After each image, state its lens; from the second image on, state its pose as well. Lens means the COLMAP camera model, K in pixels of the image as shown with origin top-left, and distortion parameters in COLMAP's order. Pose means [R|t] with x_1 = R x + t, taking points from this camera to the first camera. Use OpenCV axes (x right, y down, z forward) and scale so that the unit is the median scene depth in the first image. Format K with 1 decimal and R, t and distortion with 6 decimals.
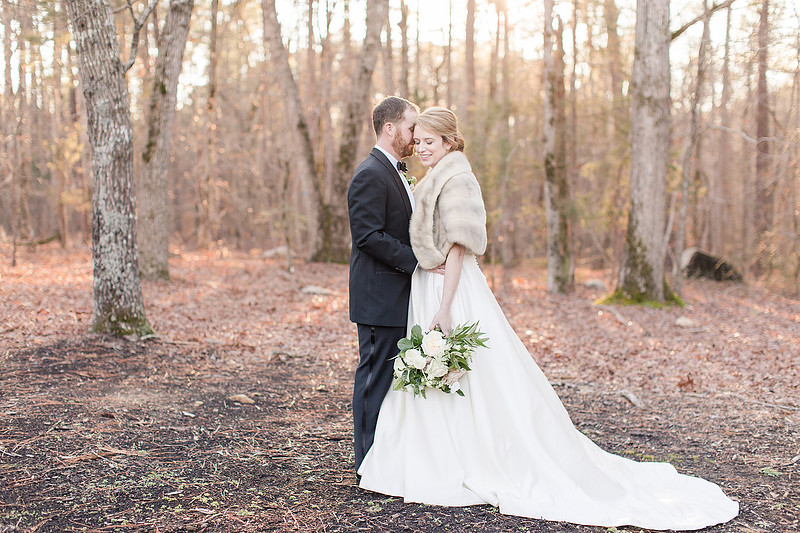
lens RADIAL K [[1168.1, 0, 400.0], [0, 1168.1, 266.5], [0, 0, 1]] dist [-0.216785, -0.038302]
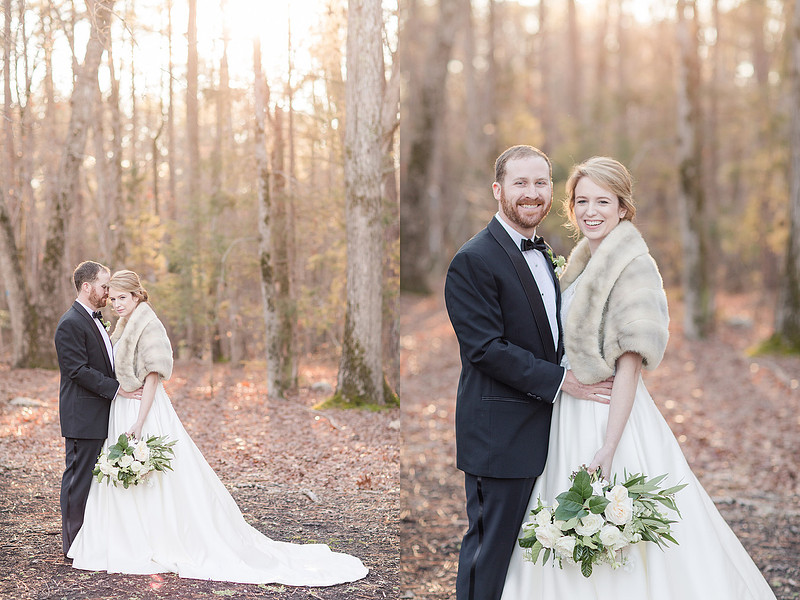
lens RADIAL K [[1859.6, 0, 400.0], [0, 1859.6, 300.0], [0, 0, 1]] dist [-0.221171, -0.757894]
pose [[0.990003, -0.024632, 0.138880, 0.025902], [0.027198, 0.999492, -0.016606, -0.031136], [-0.138401, 0.020217, 0.990170, -0.559795]]
